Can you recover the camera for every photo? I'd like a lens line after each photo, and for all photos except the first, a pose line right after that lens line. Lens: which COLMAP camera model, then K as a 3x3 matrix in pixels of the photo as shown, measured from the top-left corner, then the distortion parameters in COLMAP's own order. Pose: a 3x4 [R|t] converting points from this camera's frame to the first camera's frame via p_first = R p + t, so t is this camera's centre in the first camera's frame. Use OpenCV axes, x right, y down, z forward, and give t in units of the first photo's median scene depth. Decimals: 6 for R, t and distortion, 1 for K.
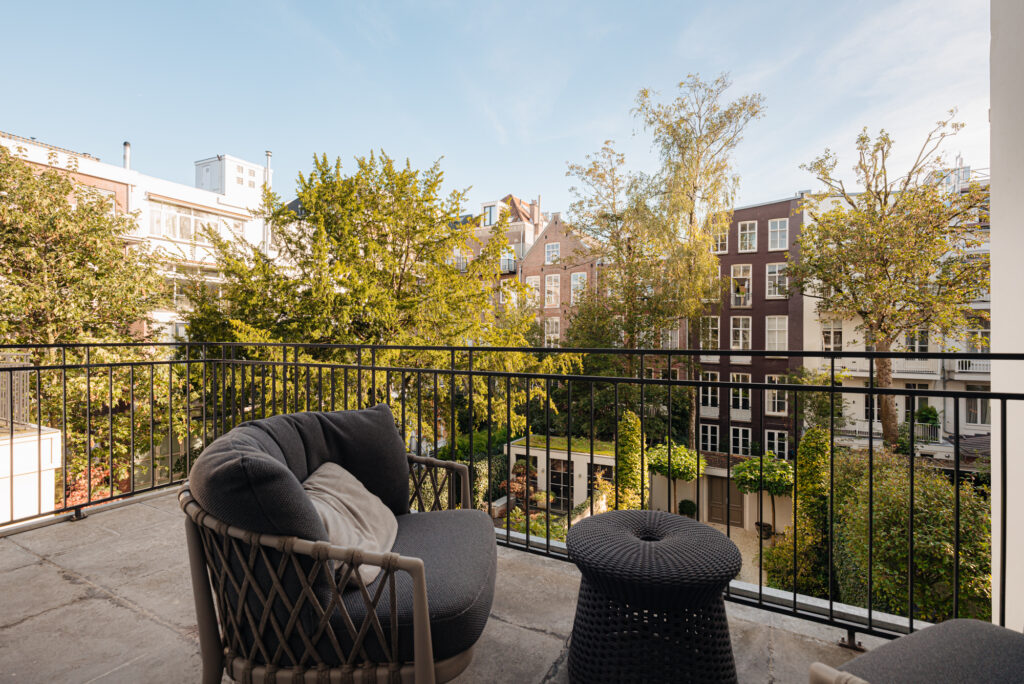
lens RADIAL K [[484.0, 0, 514.5], [0, 484.0, 340.6], [0, 0, 1]] dist [0.001926, 0.000040]
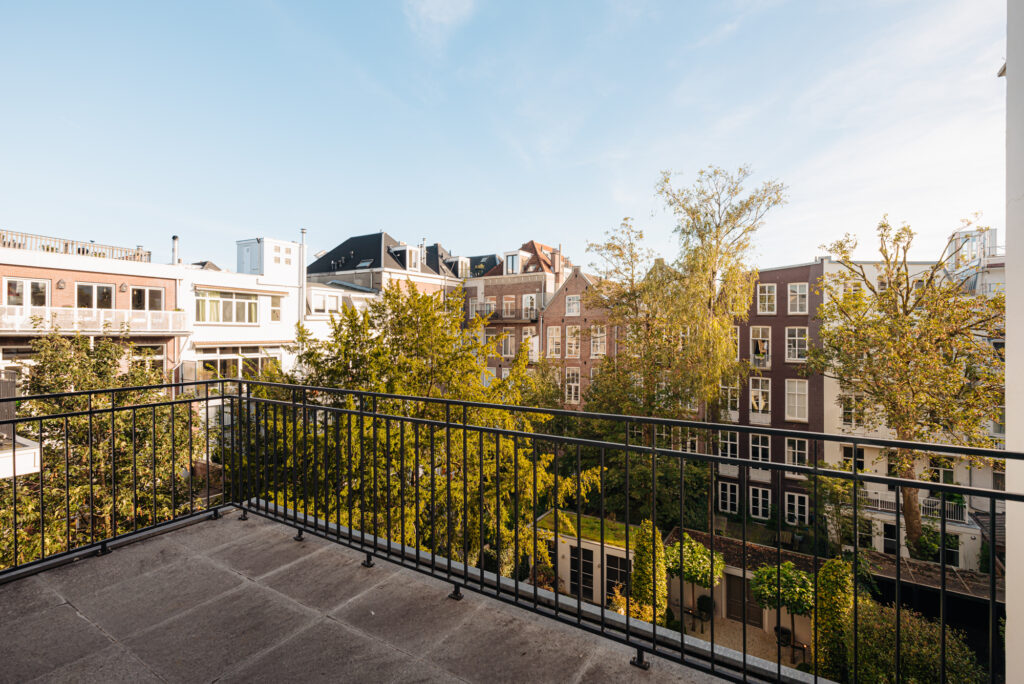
lens RADIAL K [[467.6, 0, 513.5], [0, 467.6, 339.3], [0, 0, 1]] dist [-0.002931, 0.000246]
pose [[0.998719, -0.001312, -0.050581, 0.003355], [0.001154, 0.999994, -0.003136, -0.136452], [0.050585, 0.003073, 0.998715, 0.000853]]
